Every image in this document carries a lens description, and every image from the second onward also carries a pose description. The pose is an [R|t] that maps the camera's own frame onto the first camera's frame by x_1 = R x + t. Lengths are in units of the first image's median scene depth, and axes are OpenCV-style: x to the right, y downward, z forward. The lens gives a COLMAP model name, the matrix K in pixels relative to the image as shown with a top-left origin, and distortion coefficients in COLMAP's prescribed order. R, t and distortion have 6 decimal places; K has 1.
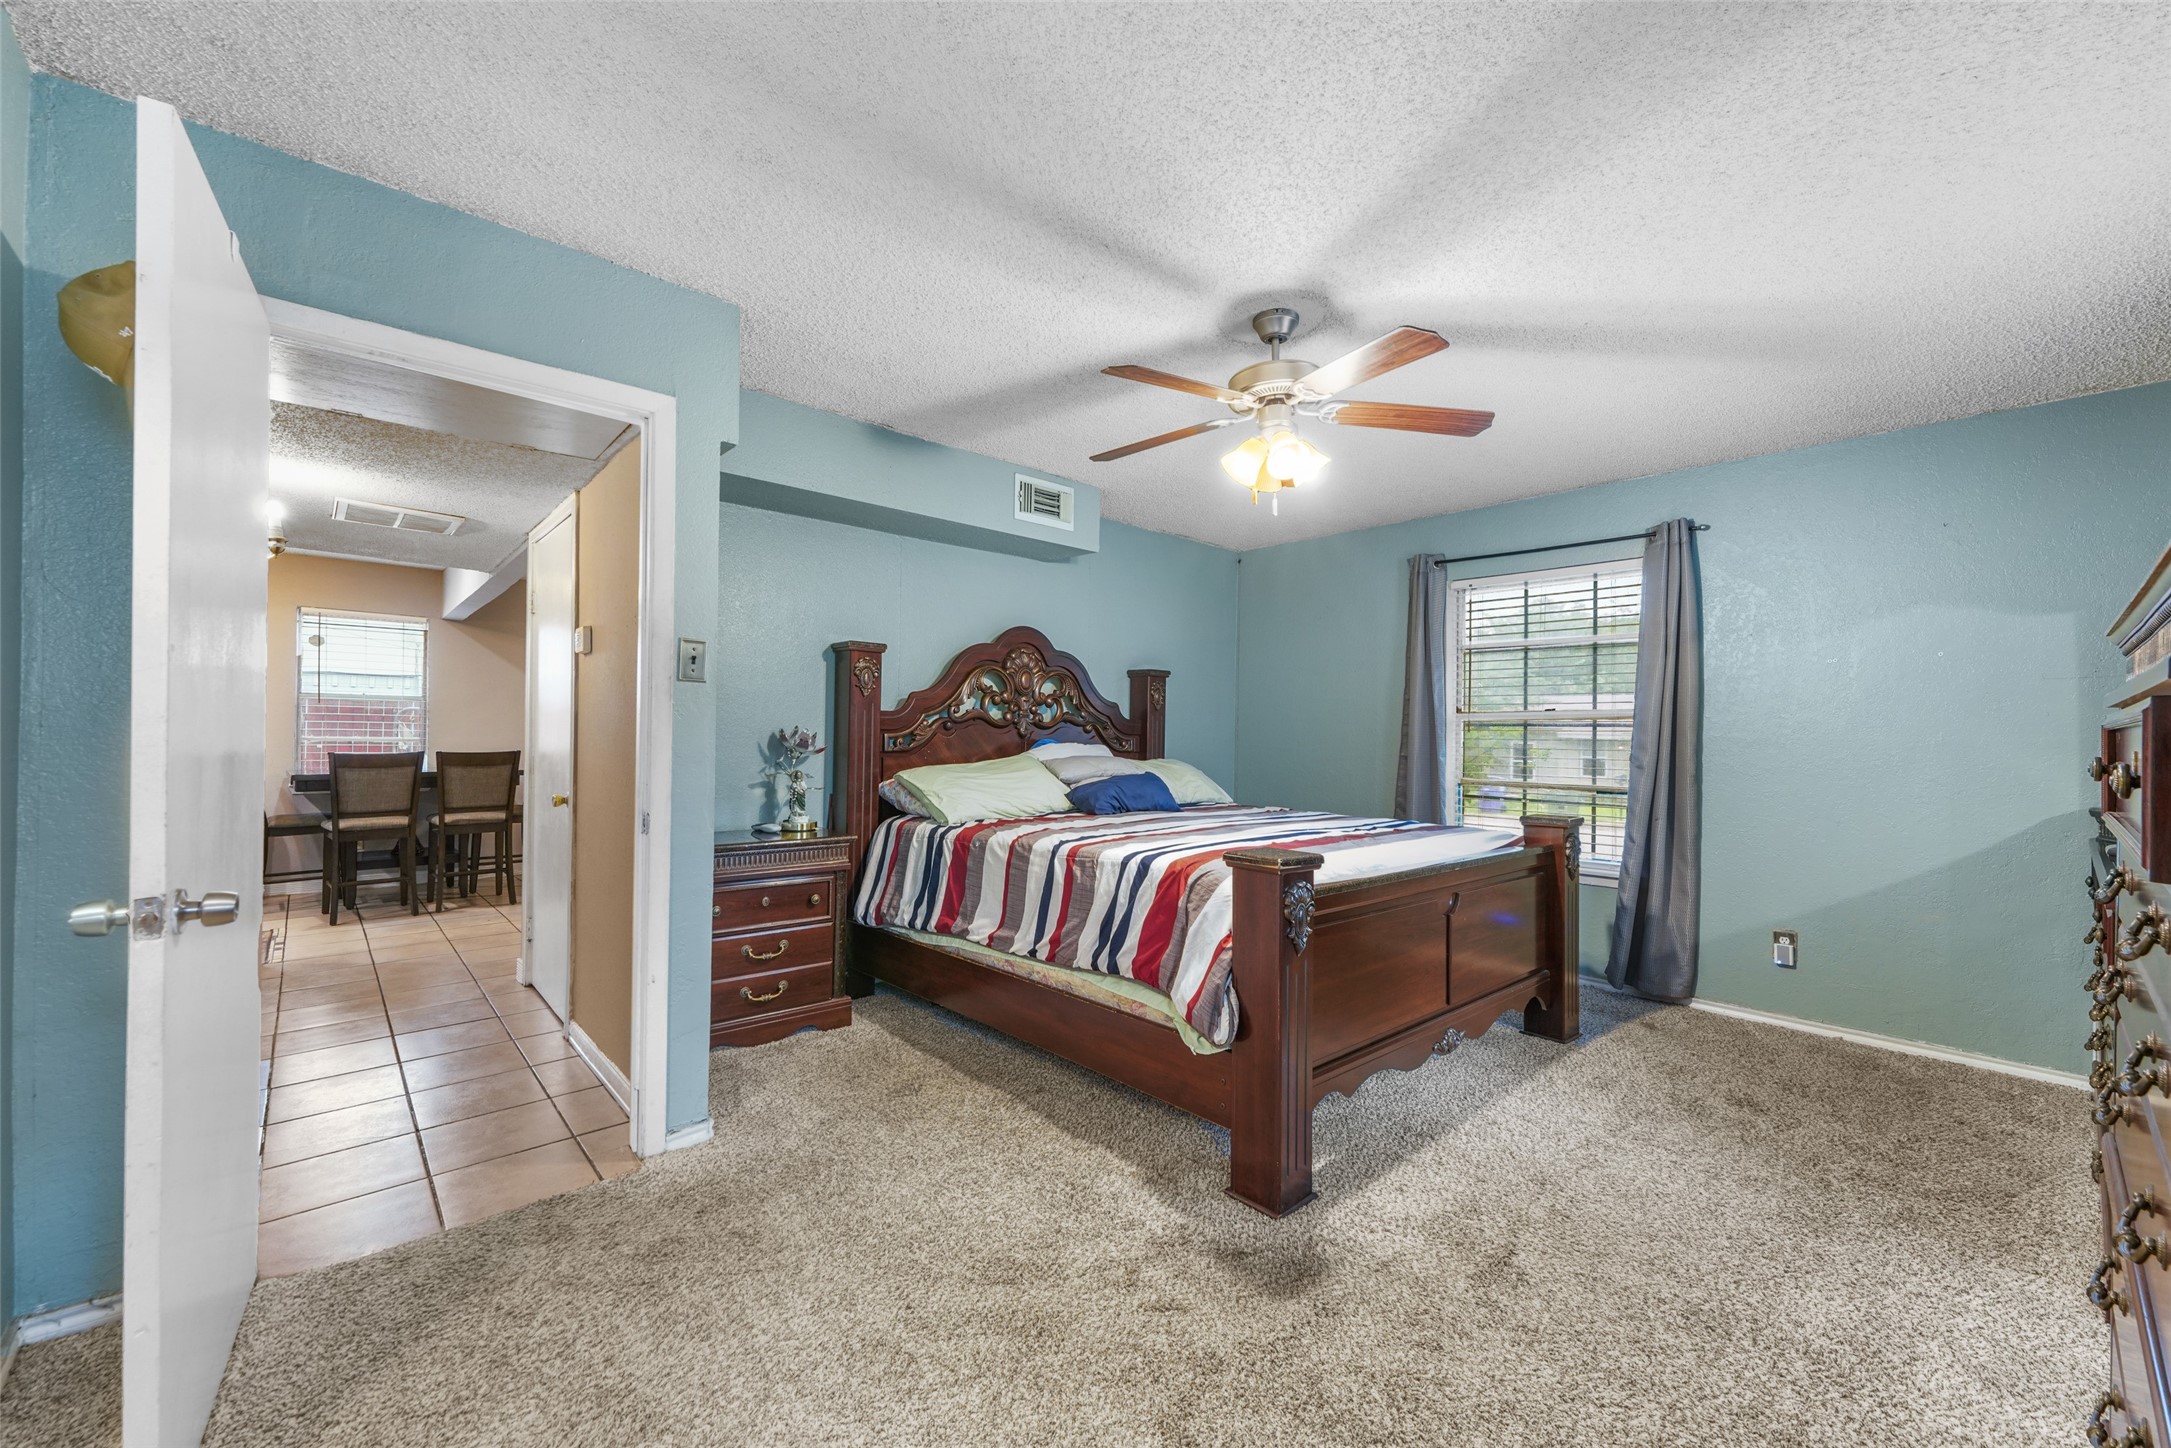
lens RADIAL K [[855.9, 0, 1054.3], [0, 855.9, 726.9], [0, 0, 1]] dist [0.002919, -0.000105]
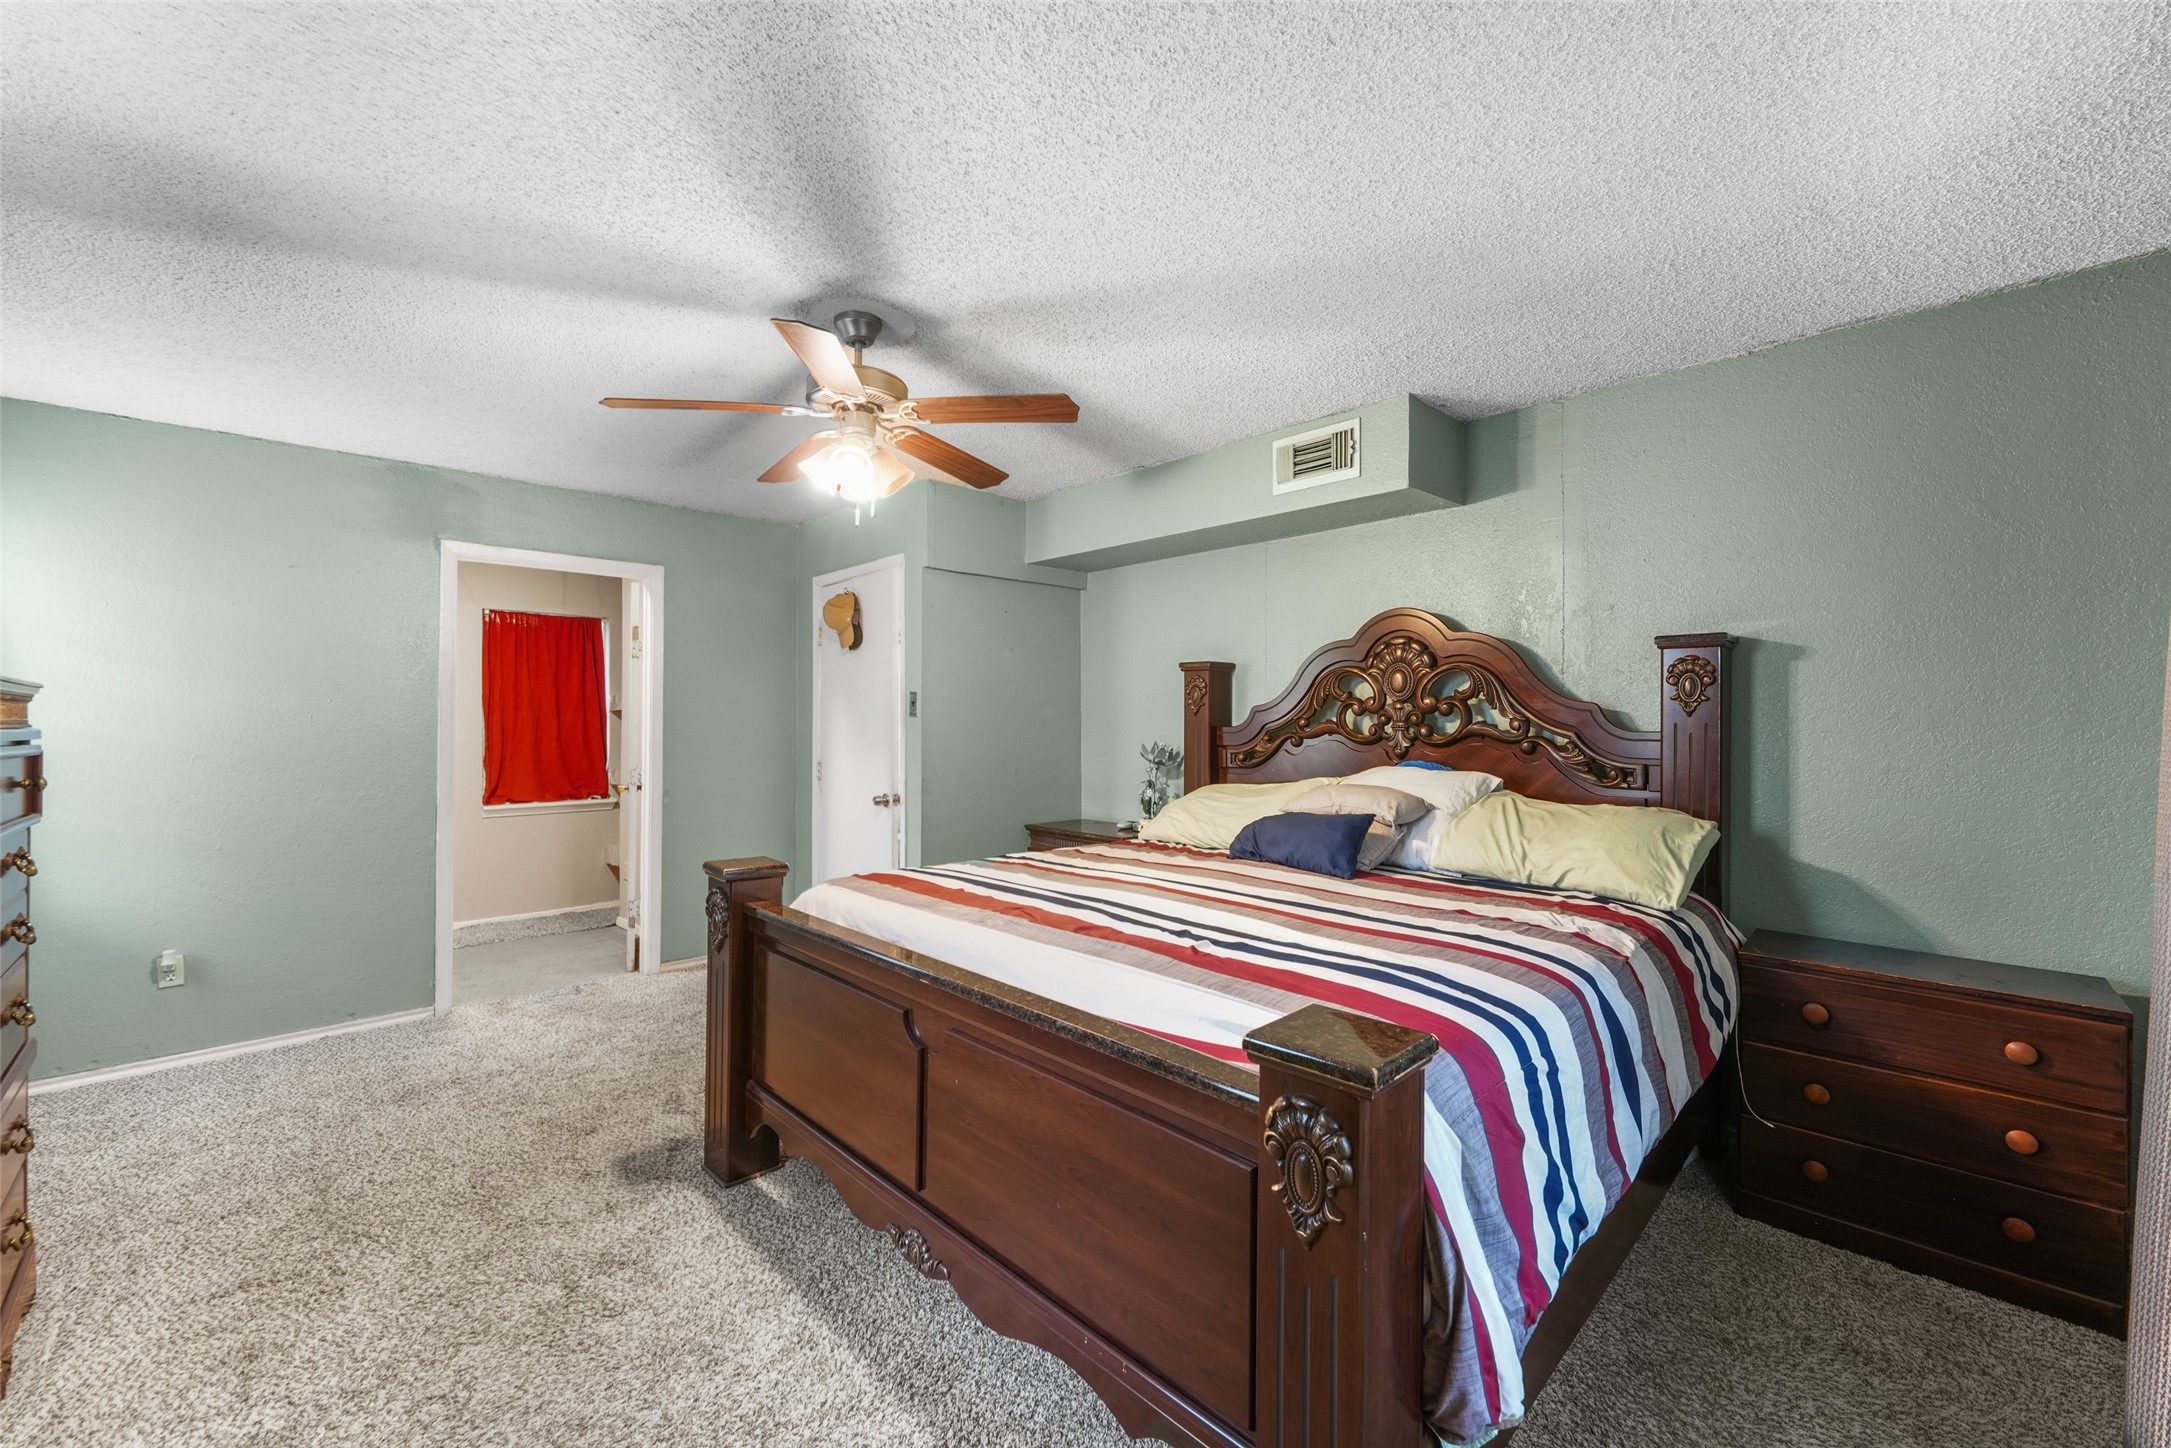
lens RADIAL K [[855.9, 0, 1054.3], [0, 855.9, 726.9], [0, 0, 1]] dist [0.002919, -0.000105]
pose [[0.037840, -0.000130, -0.999284, 0.737437], [0.006442, 0.999979, 0.000114, -0.020092], [0.999263, -0.006442, 0.037840, 0.719705]]
